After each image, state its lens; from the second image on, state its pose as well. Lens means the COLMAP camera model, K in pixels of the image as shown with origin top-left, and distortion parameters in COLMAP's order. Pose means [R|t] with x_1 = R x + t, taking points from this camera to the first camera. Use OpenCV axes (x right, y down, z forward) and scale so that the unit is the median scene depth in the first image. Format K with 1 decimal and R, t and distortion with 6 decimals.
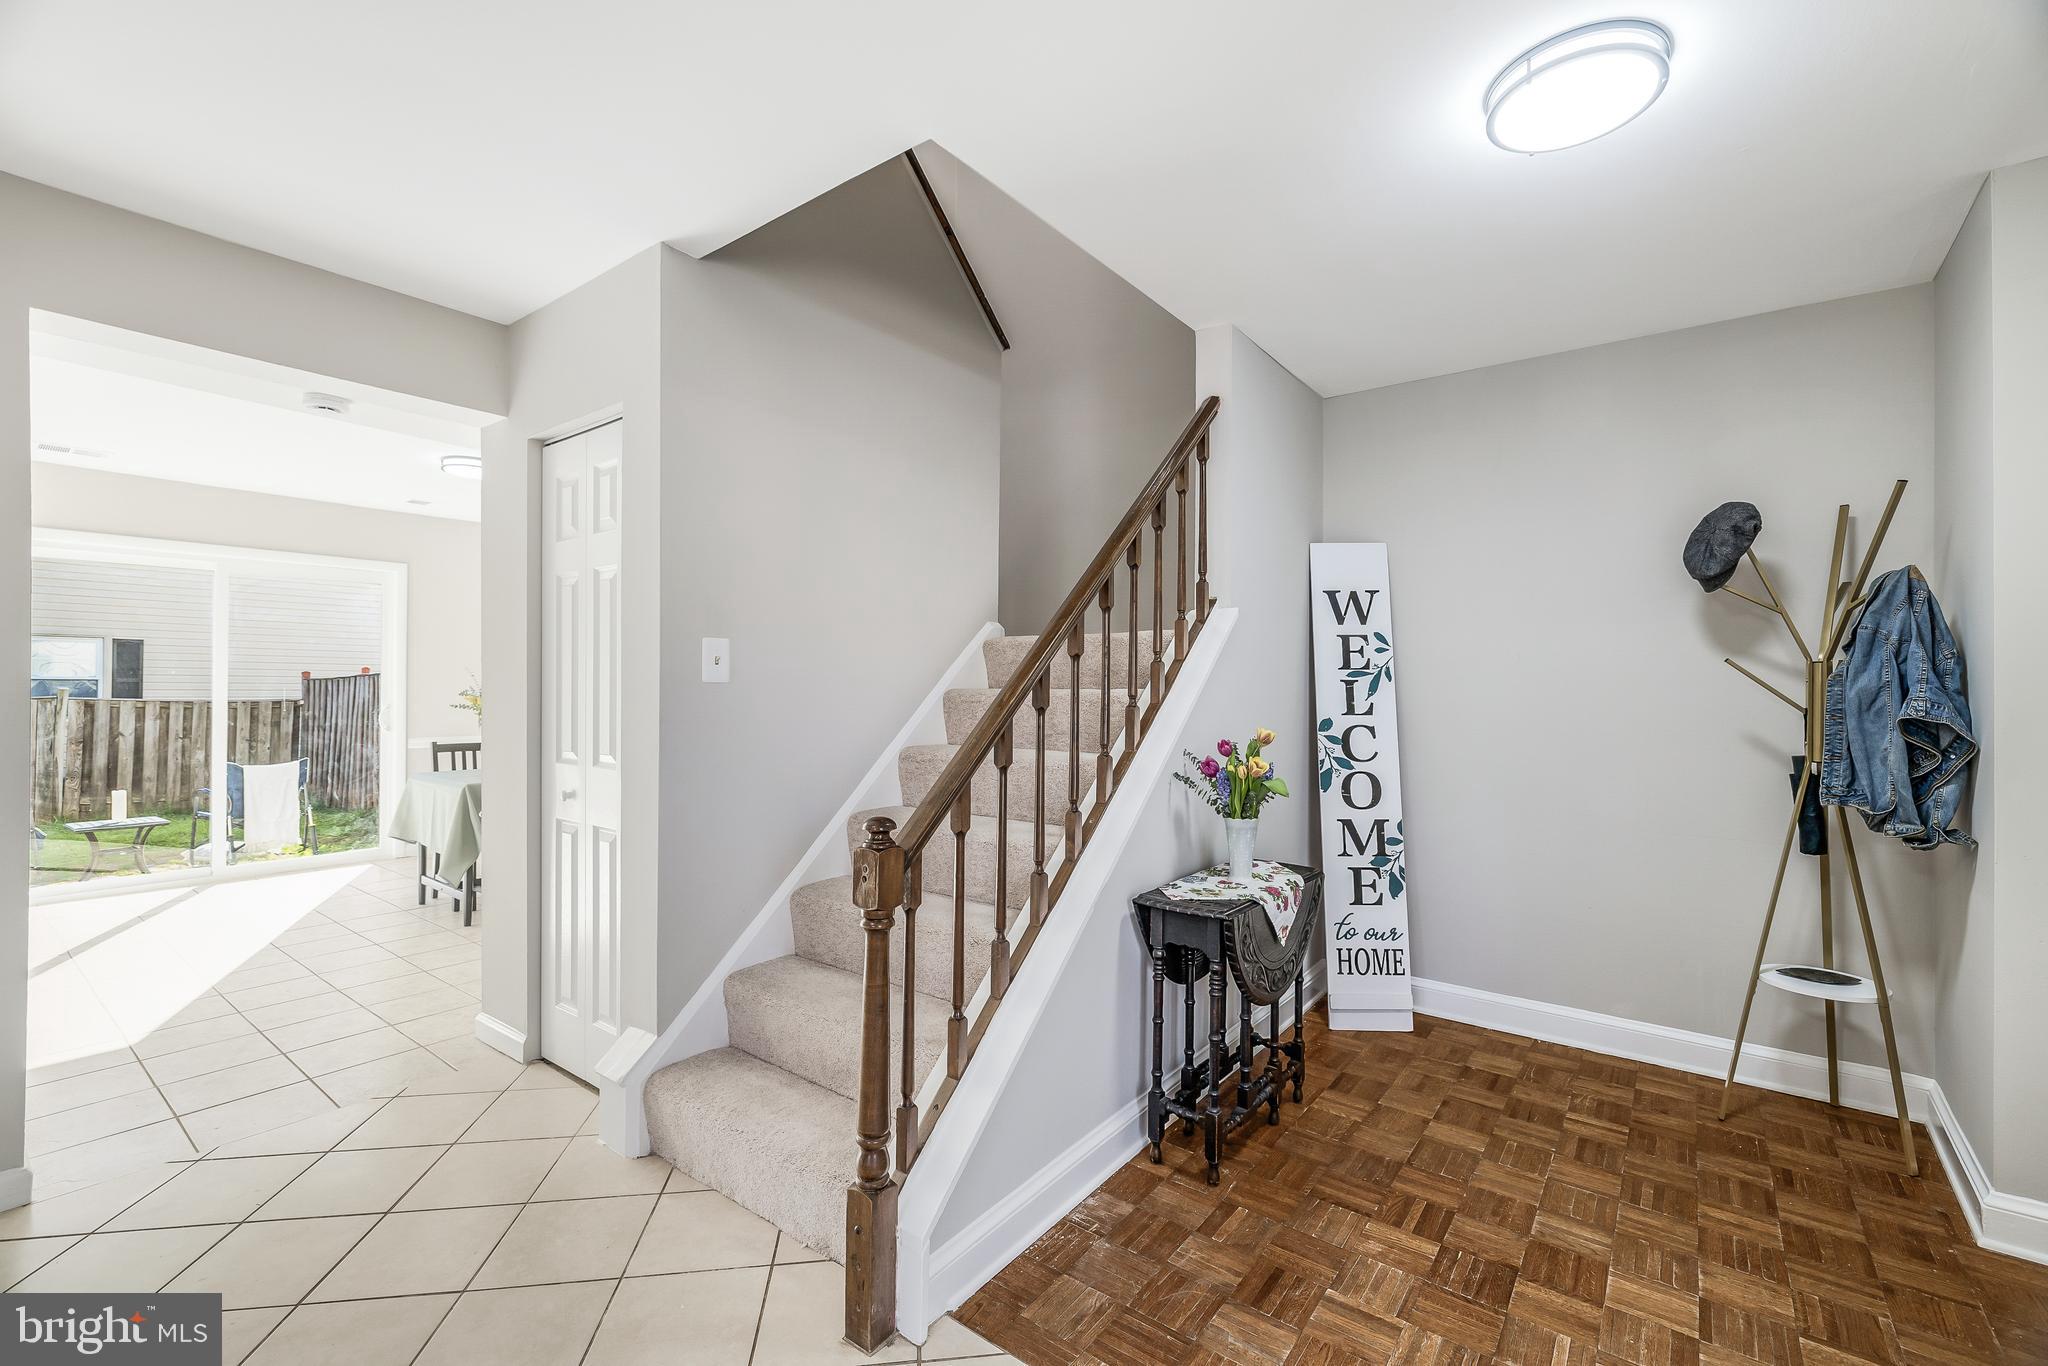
lens RADIAL K [[874.8, 0, 1035.4], [0, 874.8, 685.0], [0, 0, 1]] dist [-0.002027, 0.000460]
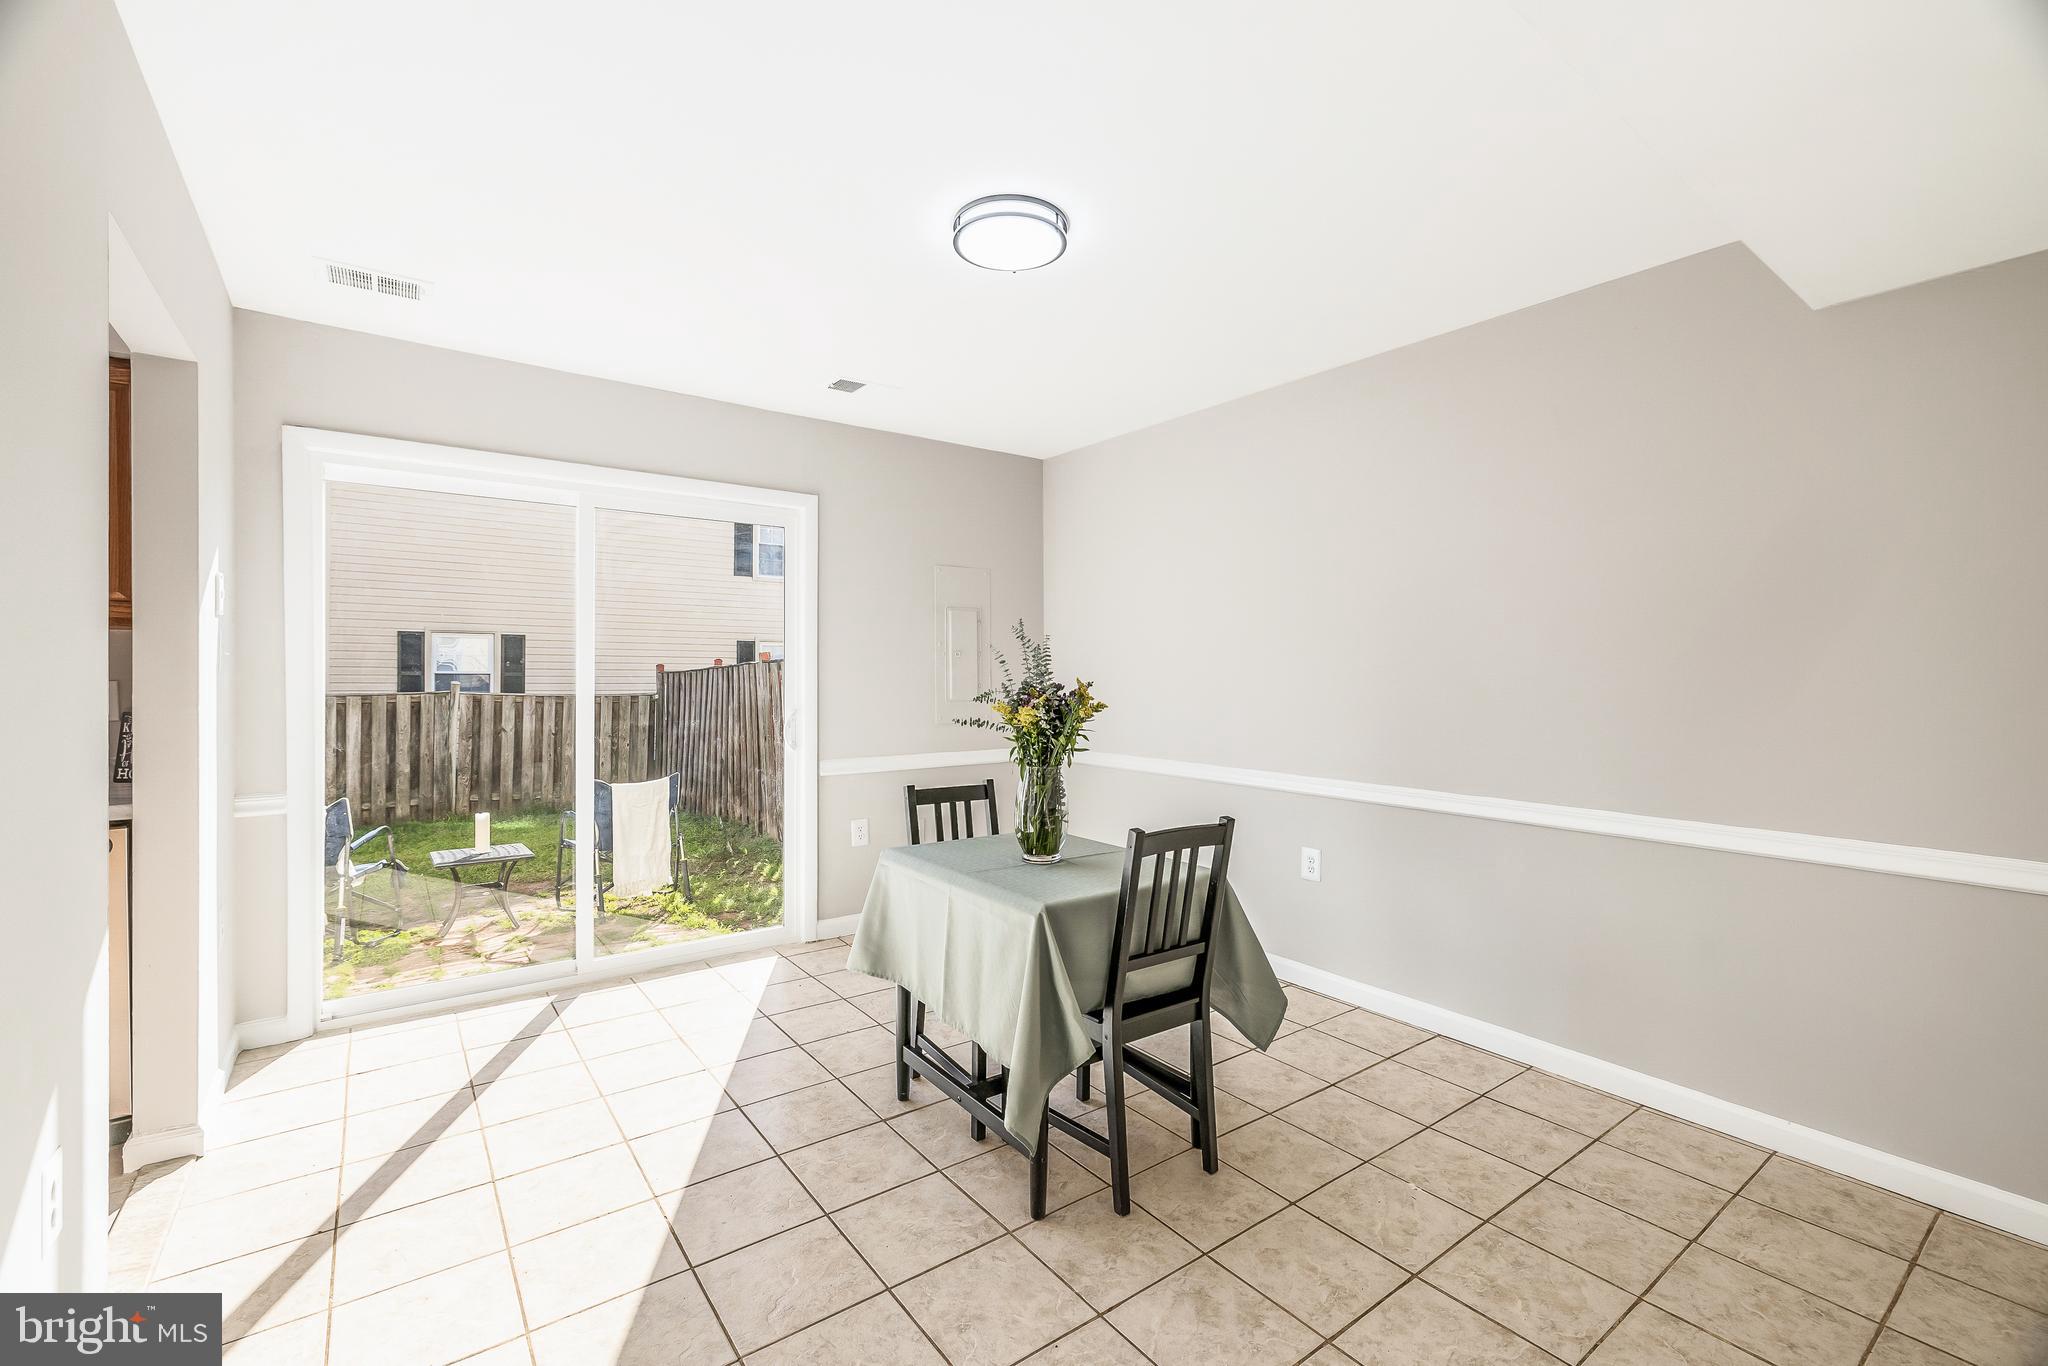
lens RADIAL K [[874.8, 0, 1027.9], [0, 874.8, 676.3], [0, 0, 1]] dist [-0.002027, 0.000460]
pose [[0.959897, -0.003534, -0.280330, -0.726069], [0.003615, 0.999993, -0.000228, -0.002988], [0.280329, -0.000795, 0.959904, 0.781502]]
